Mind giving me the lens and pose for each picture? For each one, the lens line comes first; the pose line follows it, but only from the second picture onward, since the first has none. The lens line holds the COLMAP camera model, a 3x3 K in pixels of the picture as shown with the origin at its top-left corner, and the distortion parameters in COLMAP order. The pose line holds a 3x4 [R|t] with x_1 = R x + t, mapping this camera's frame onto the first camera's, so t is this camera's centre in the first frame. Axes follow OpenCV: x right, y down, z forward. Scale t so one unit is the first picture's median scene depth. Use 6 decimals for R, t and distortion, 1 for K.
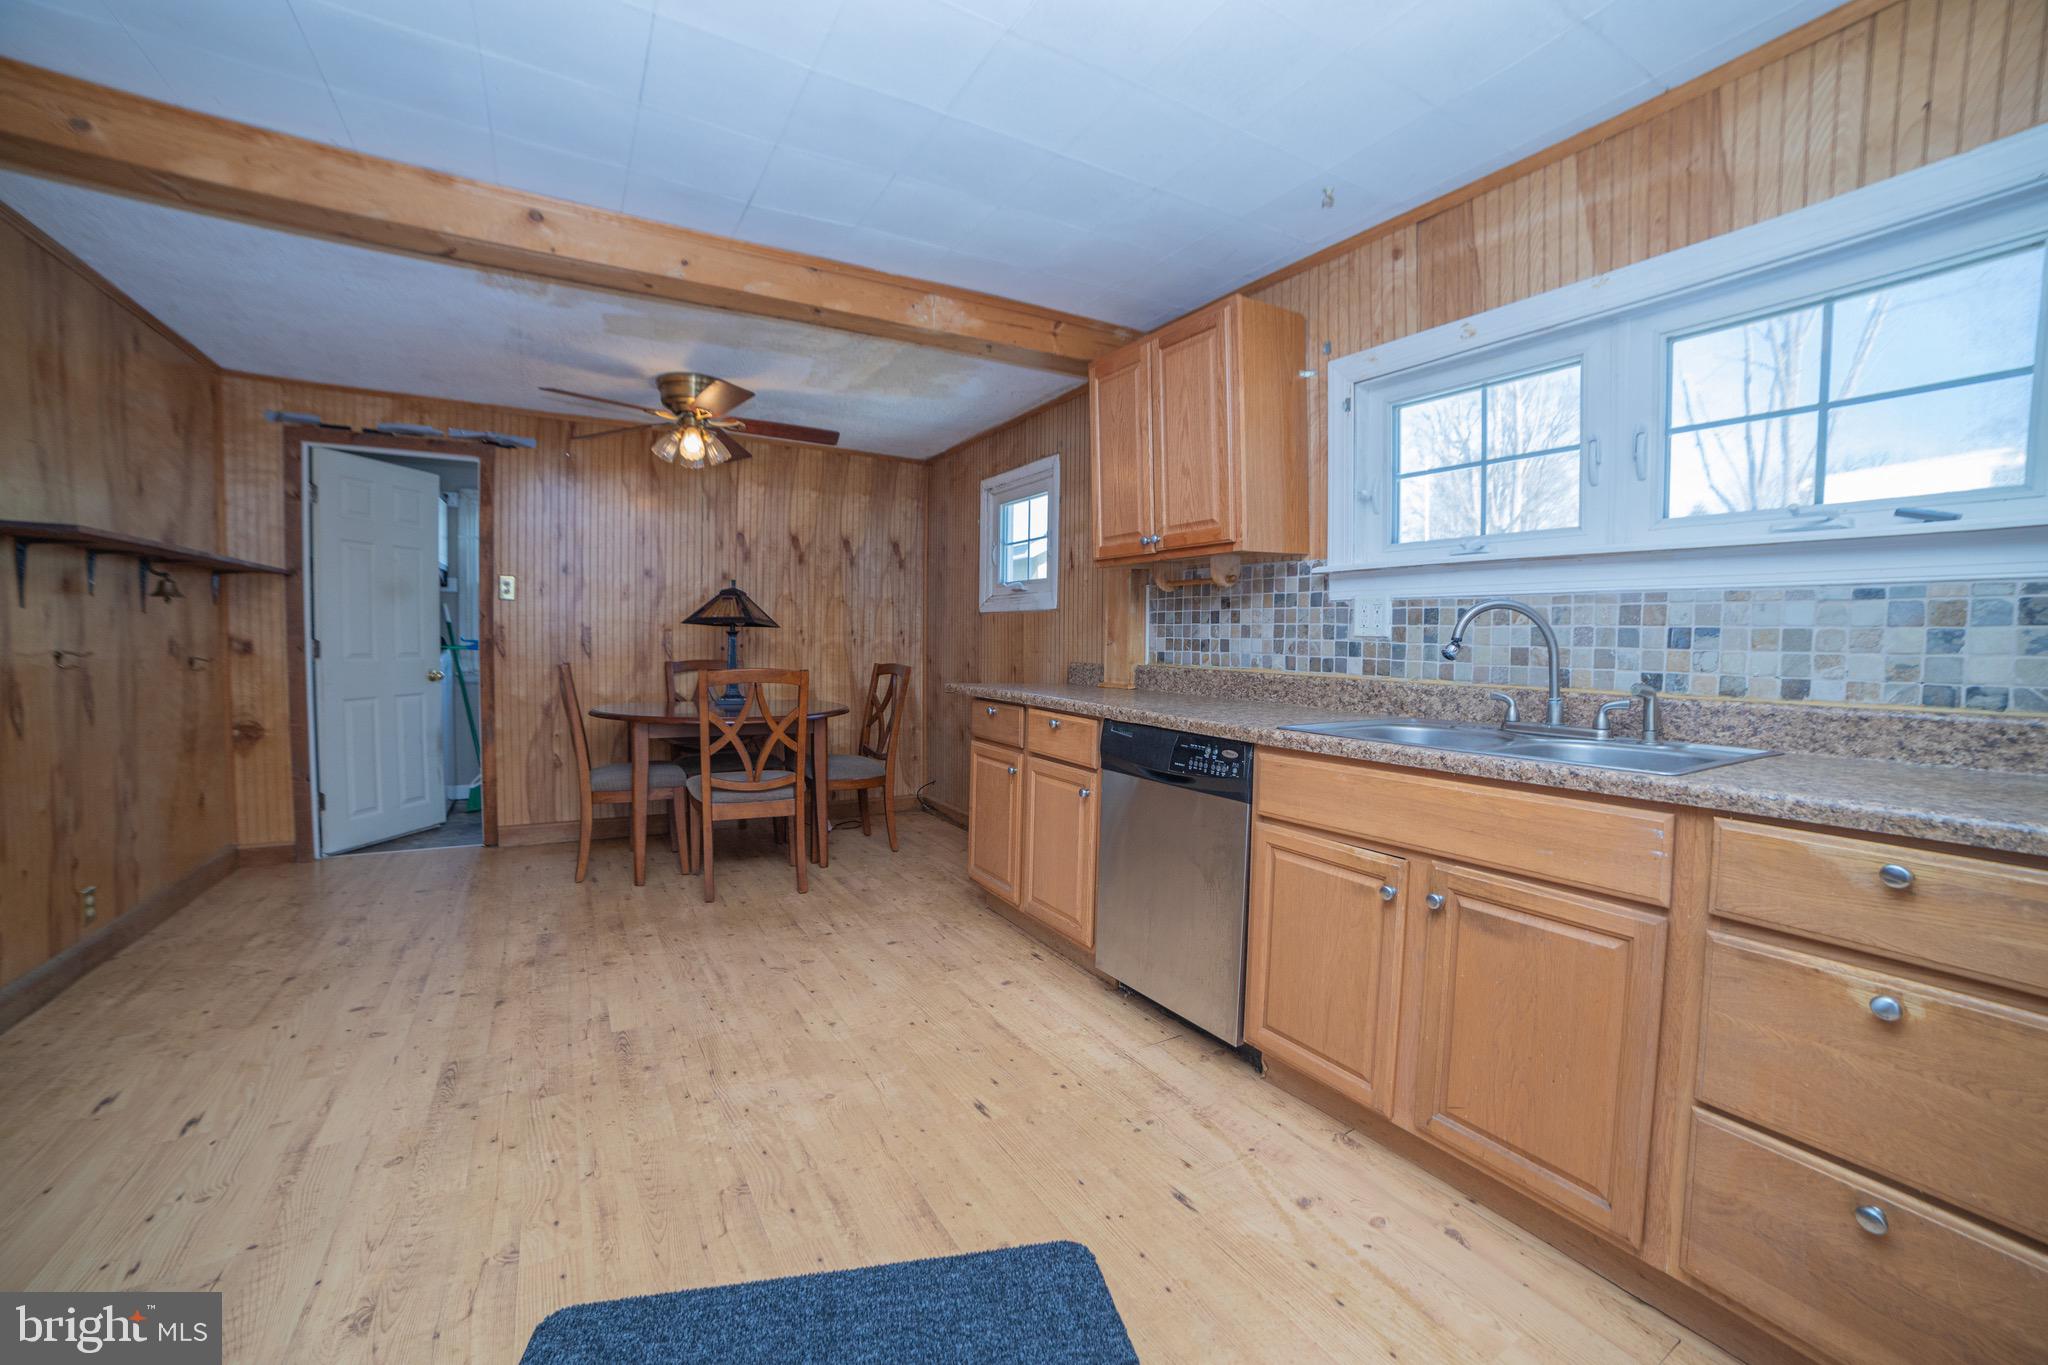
lens RADIAL K [[818.4, 0, 1032.0], [0, 818.4, 674.4], [0, 0, 1]] dist [-0.110551, 0.038521]
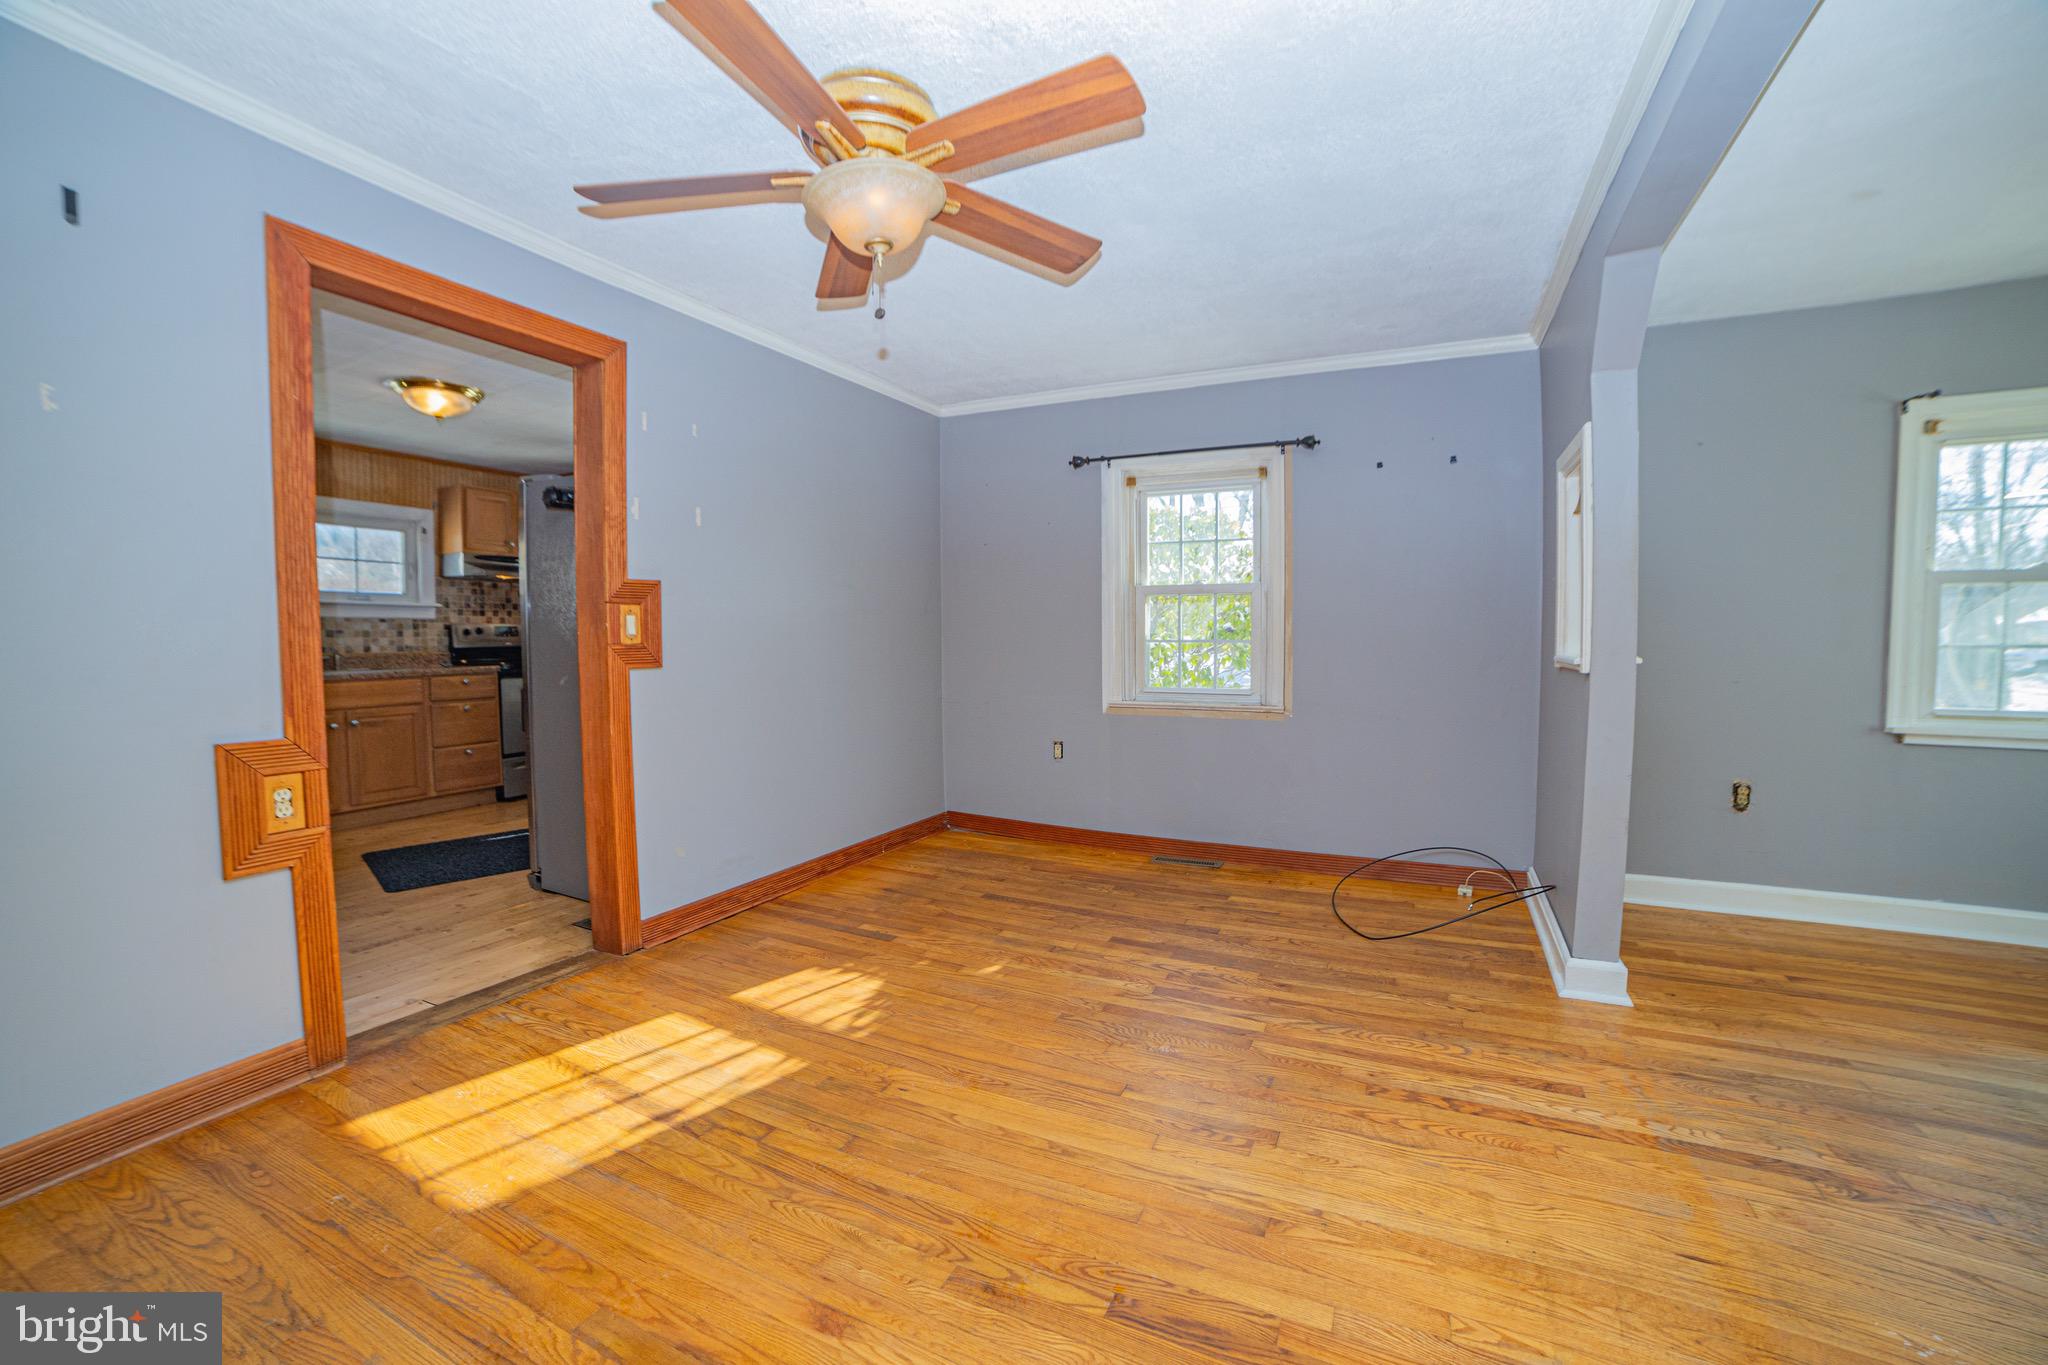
lens RADIAL K [[820.3, 0, 970.3], [0, 820.3, 666.3], [0, 0, 1]] dist [-0.018944, 0.000012]
pose [[-0.490122, -0.041744, 0.870654, -2.022822], [0.039488, 0.996764, 0.070020, -0.029937], [-0.870759, 0.068699, -0.486887, 0.275055]]
